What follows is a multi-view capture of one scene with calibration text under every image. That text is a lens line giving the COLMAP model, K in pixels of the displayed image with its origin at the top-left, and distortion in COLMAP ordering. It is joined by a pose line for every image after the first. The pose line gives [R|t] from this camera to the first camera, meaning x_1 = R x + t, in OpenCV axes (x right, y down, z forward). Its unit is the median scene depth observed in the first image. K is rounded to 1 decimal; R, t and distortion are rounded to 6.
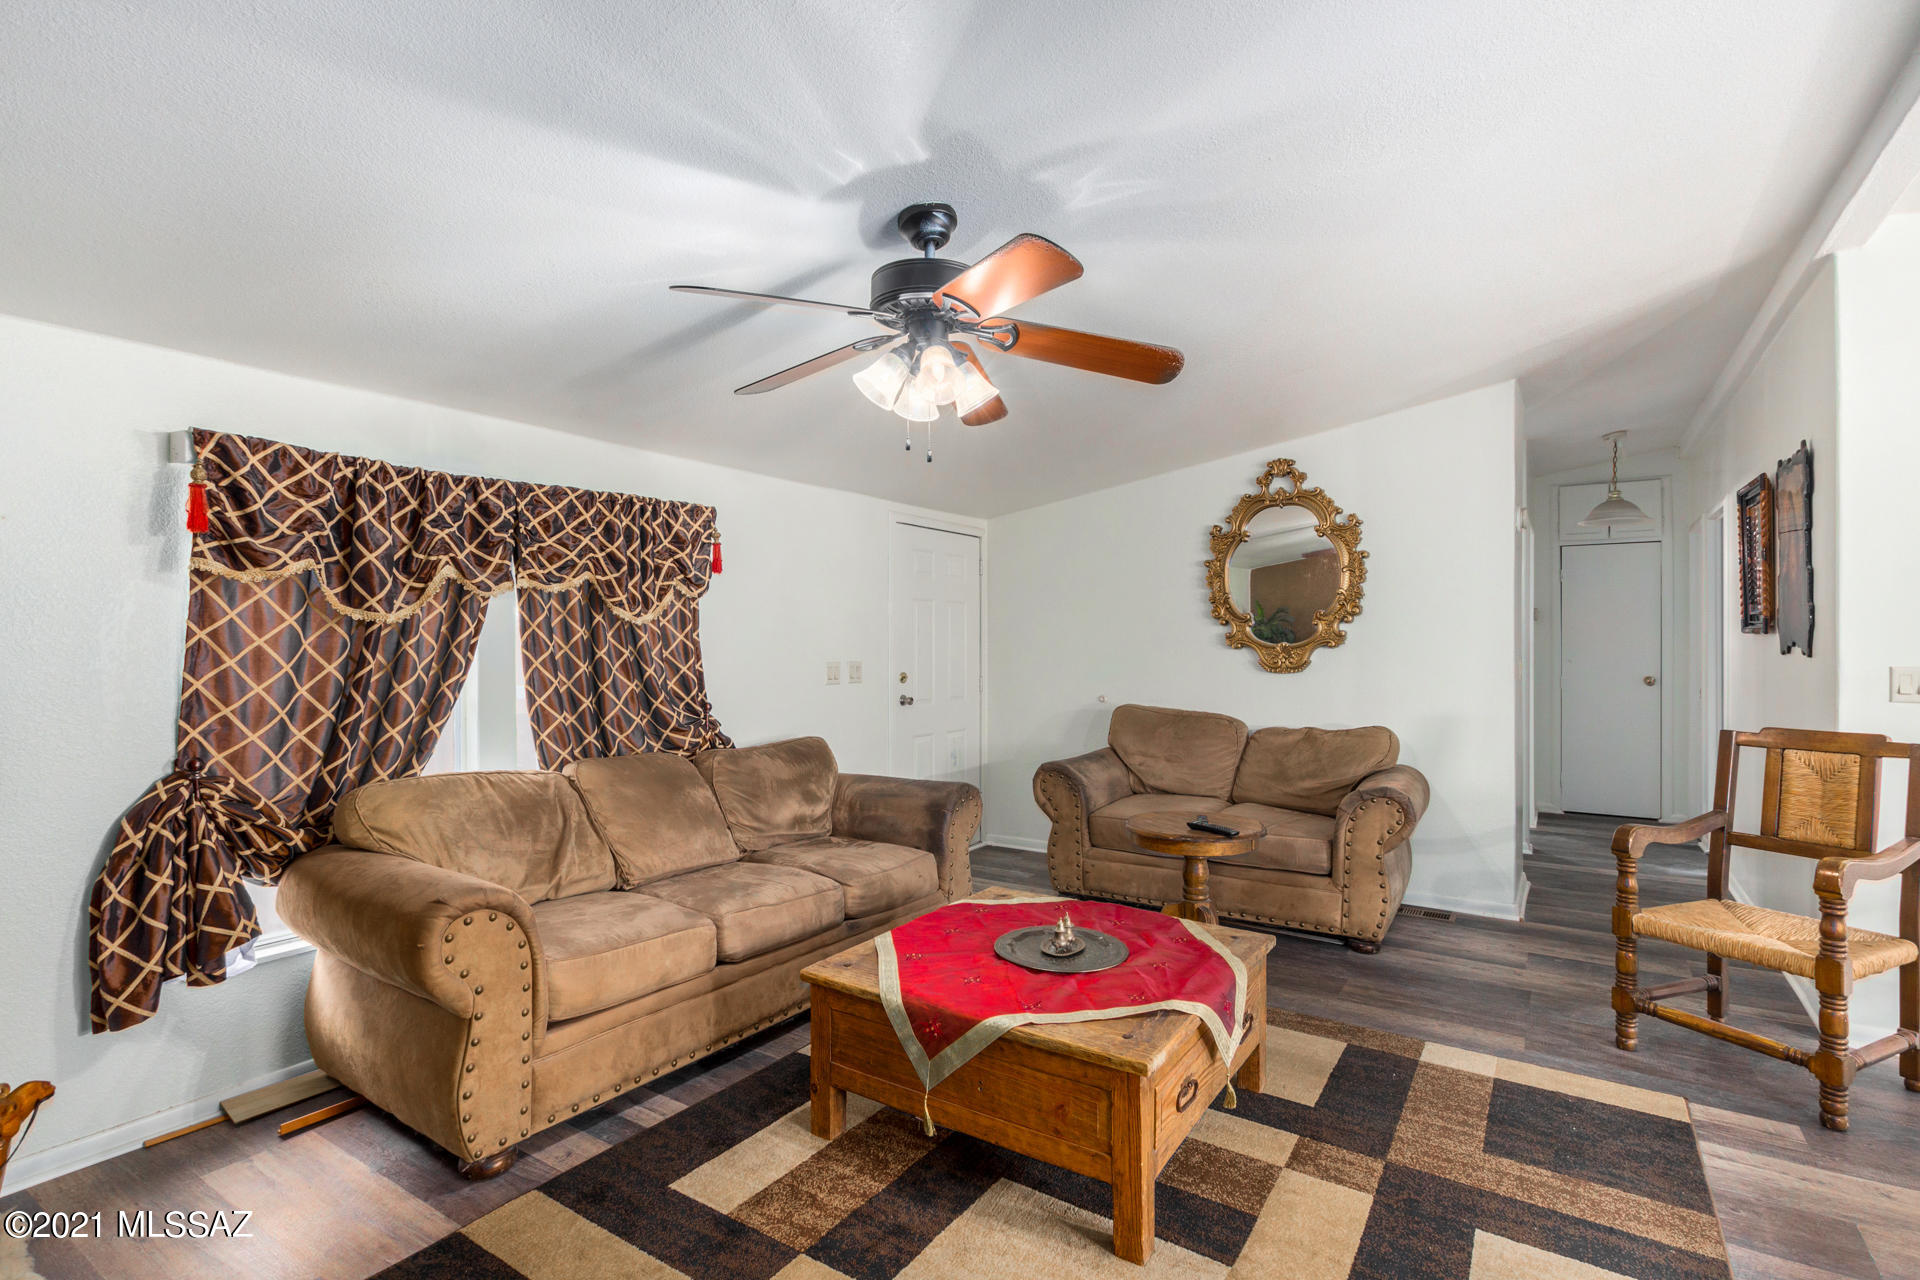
lens RADIAL K [[951.2, 0, 960.0], [0, 951.2, 640.0], [0, 0, 1]] dist [0.004700, 0.001356]
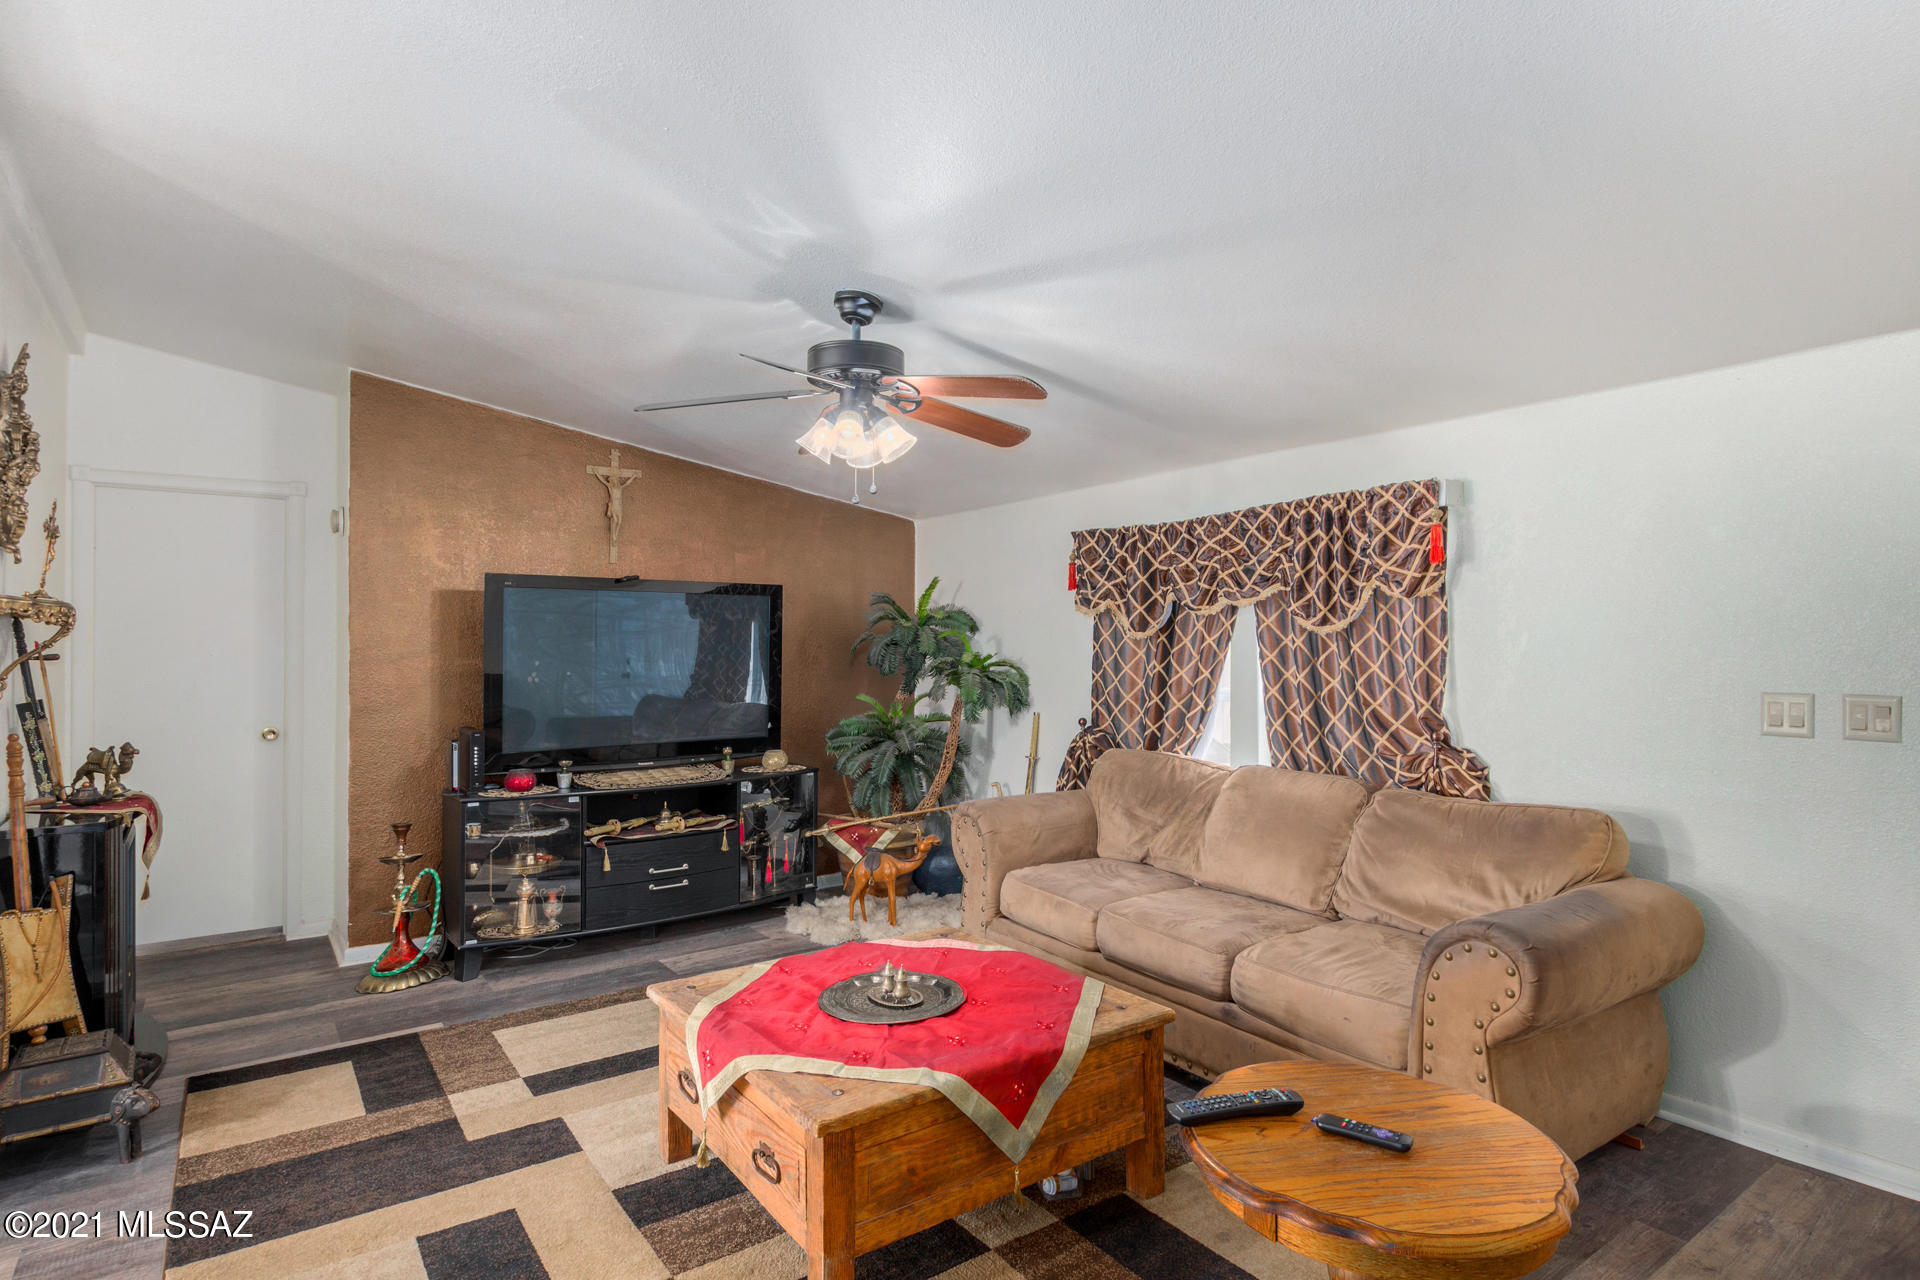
lens RADIAL K [[994.5, 0, 955.8], [0, 994.5, 653.8], [0, 0, 1]] dist [0.000538, -0.000400]
pose [[-0.352483, 0.003078, -0.935813, 0.804850], [0.001484, 0.999995, 0.002730, 0.000440], [0.935817, -0.000426, -0.352486, 1.154238]]
